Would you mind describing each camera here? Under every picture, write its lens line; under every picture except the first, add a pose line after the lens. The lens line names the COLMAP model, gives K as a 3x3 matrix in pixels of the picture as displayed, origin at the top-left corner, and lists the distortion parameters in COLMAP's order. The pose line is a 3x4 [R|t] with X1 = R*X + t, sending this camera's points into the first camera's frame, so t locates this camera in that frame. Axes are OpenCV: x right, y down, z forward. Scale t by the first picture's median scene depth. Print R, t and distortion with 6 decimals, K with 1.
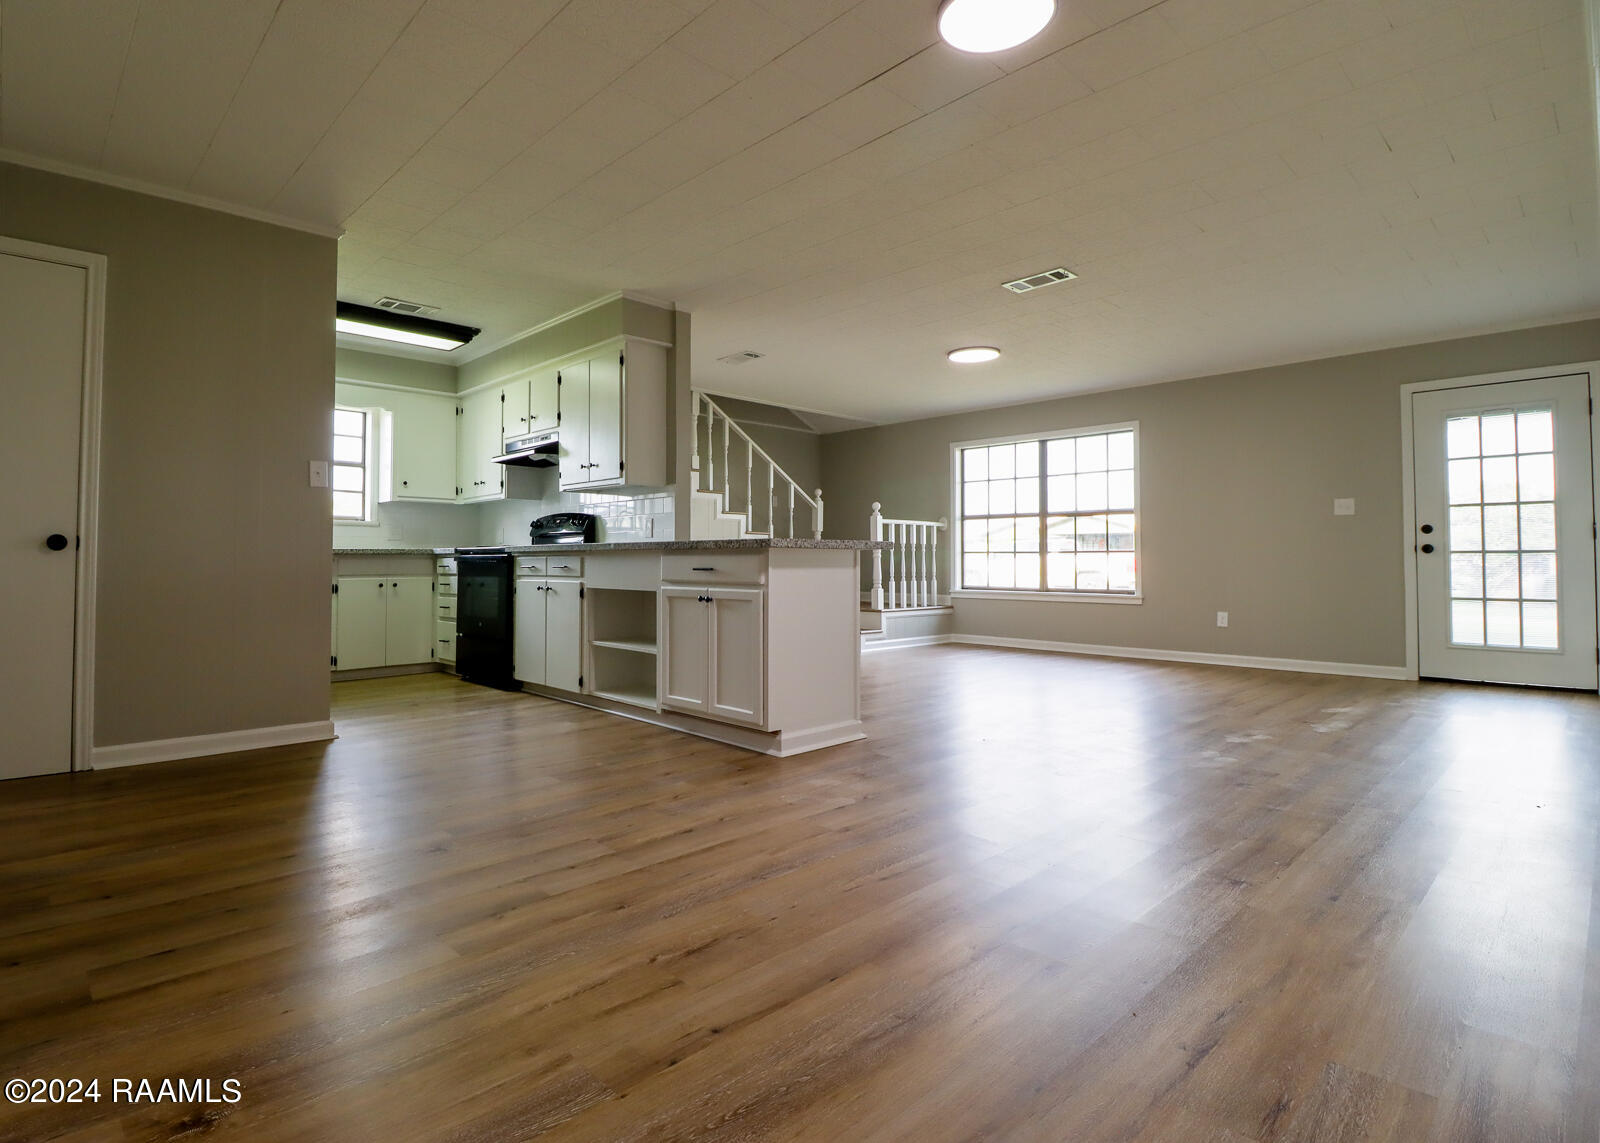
lens RADIAL K [[798.1, 0, 677.4], [0, 798.1, 543.4], [0, 0, 1]] dist [0.002497, 0.000041]
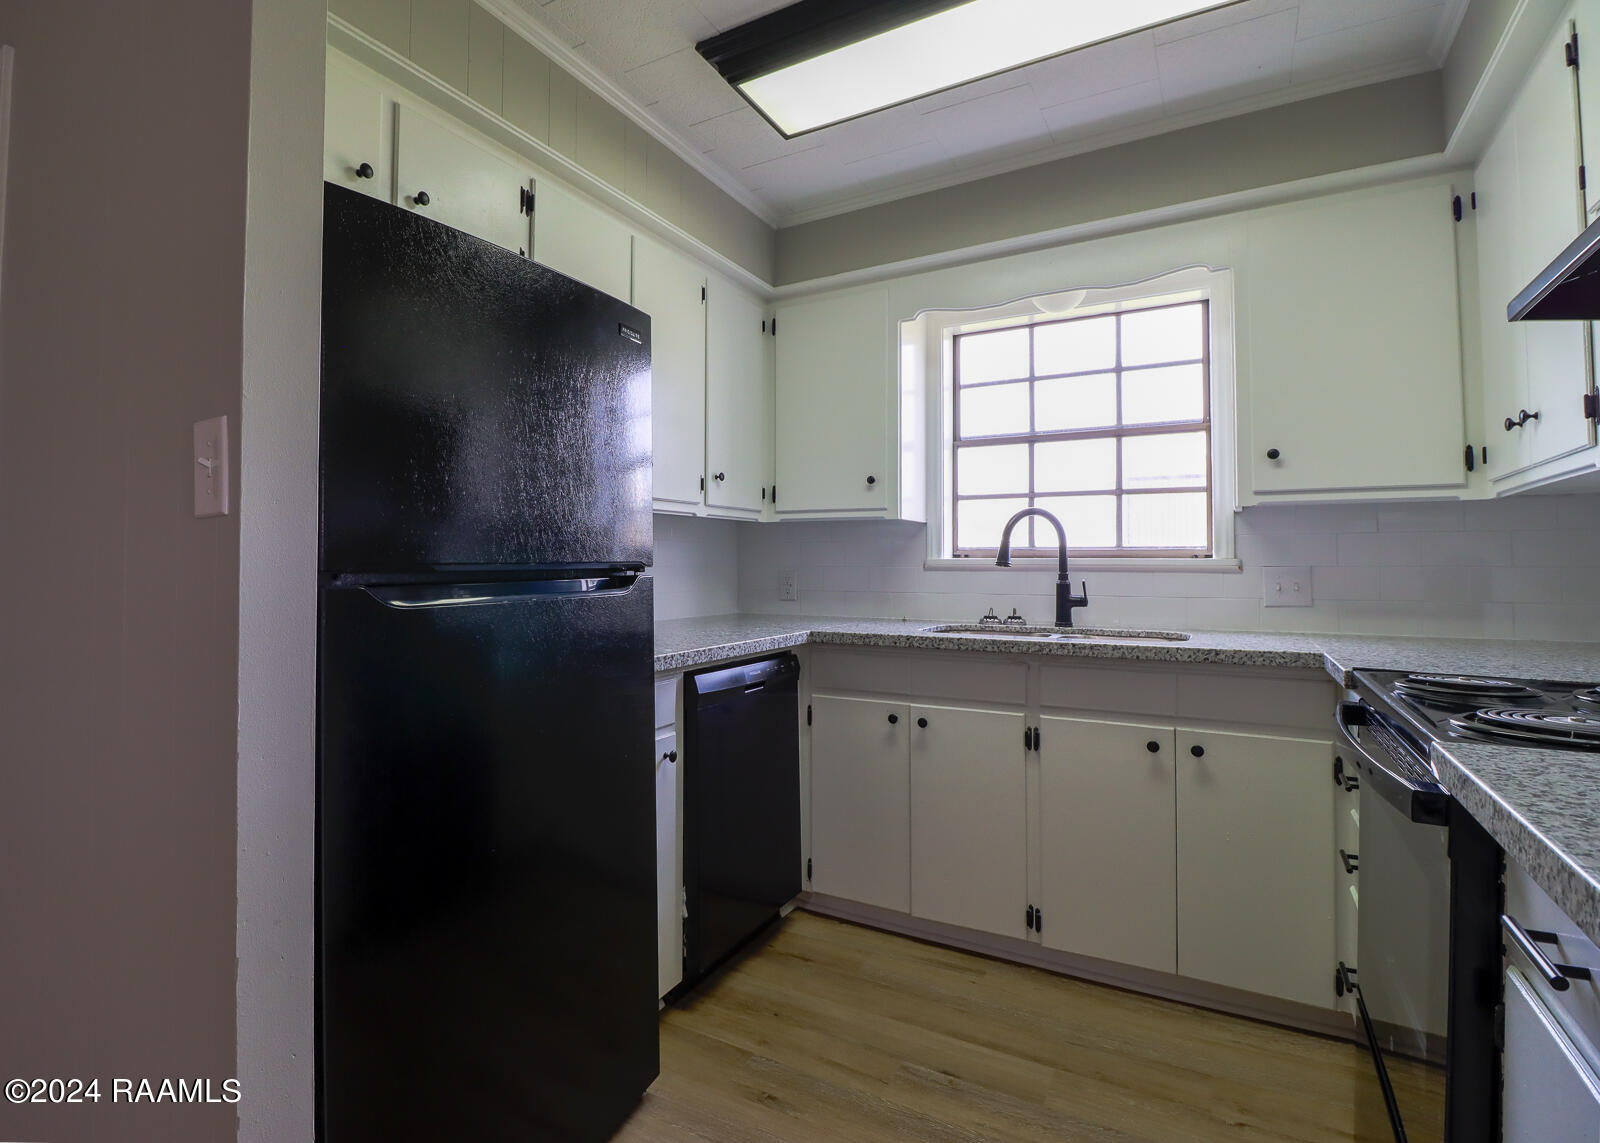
lens RADIAL K [[802.5, 0, 766.2], [0, 802.5, 540.4], [0, 0, 1]] dist [0.002847, -0.019032]
pose [[0.347192, -0.030603, -0.937295, -0.089859], [0.019275, 0.999489, -0.025494, -0.034222], [0.937596, -0.009216, 0.347604, 0.707778]]
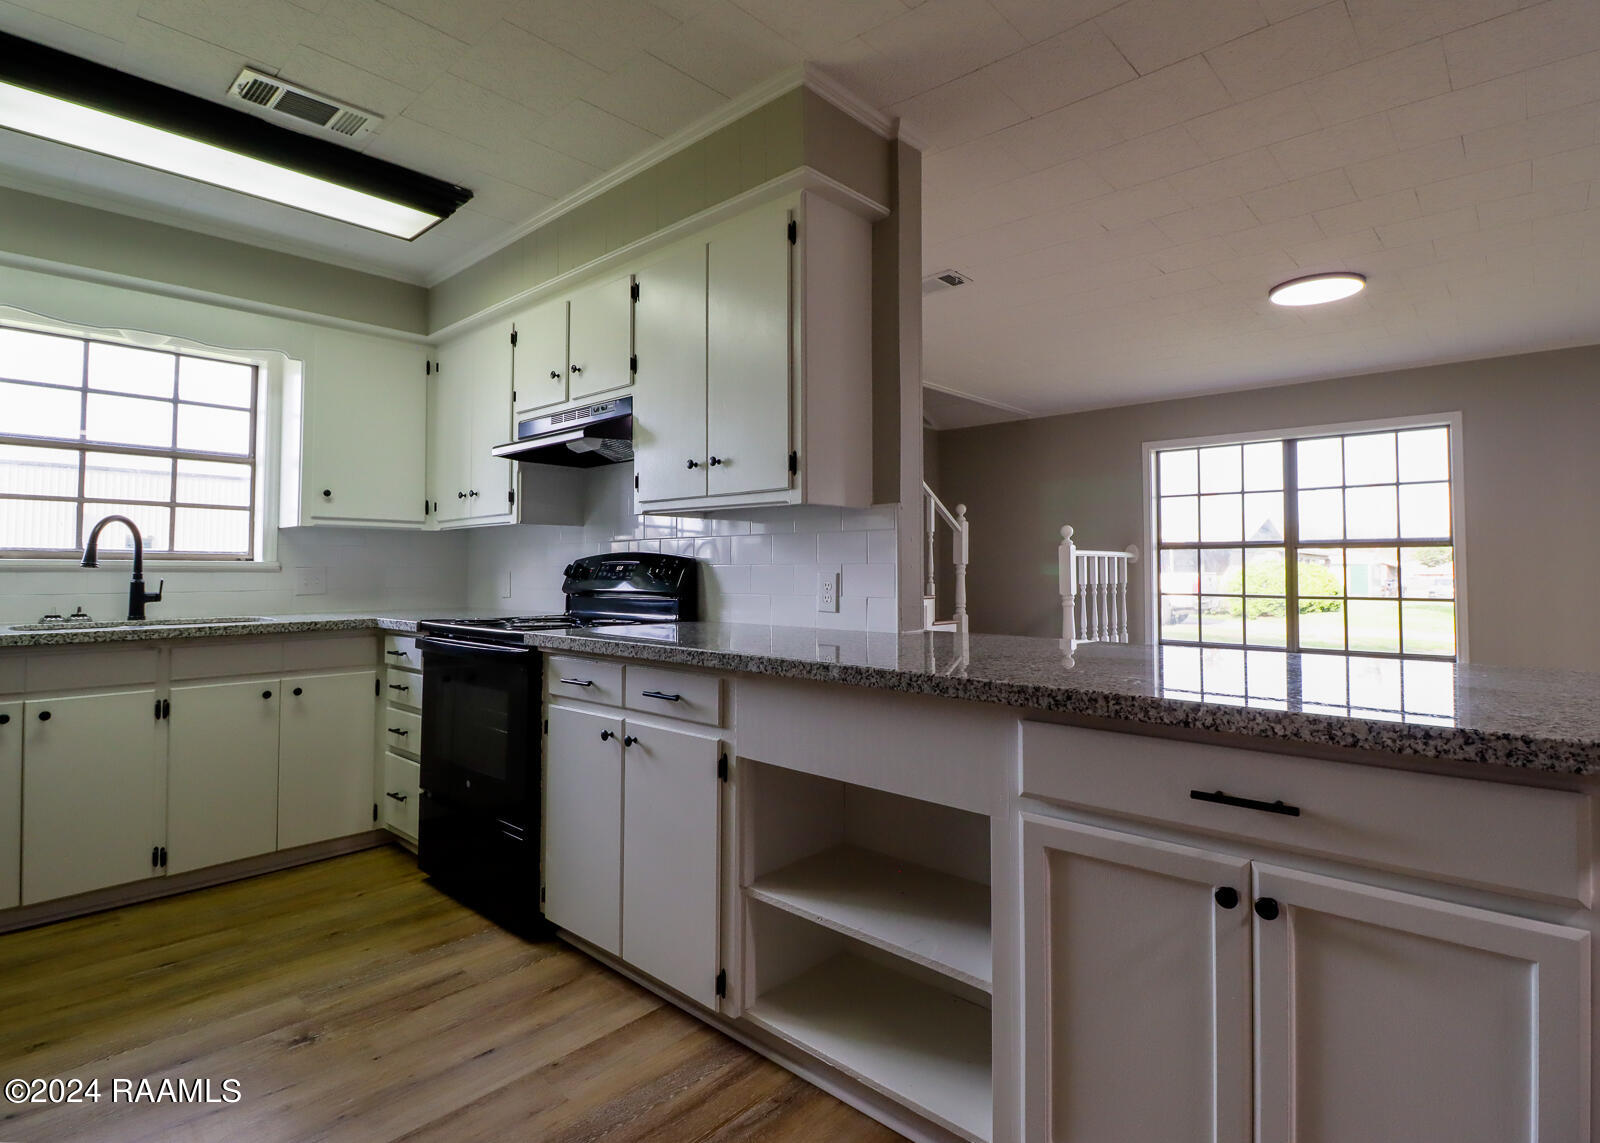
lens RADIAL K [[802.5, 0, 766.2], [0, 802.5, 540.4], [0, 0, 1]] dist [0.002847, -0.019032]
pose [[0.993574, 0.002252, 0.113160, -0.112774], [-0.000806, 0.999917, -0.012825, -0.039119], [-0.113179, 0.012651, 0.993494, 0.453818]]
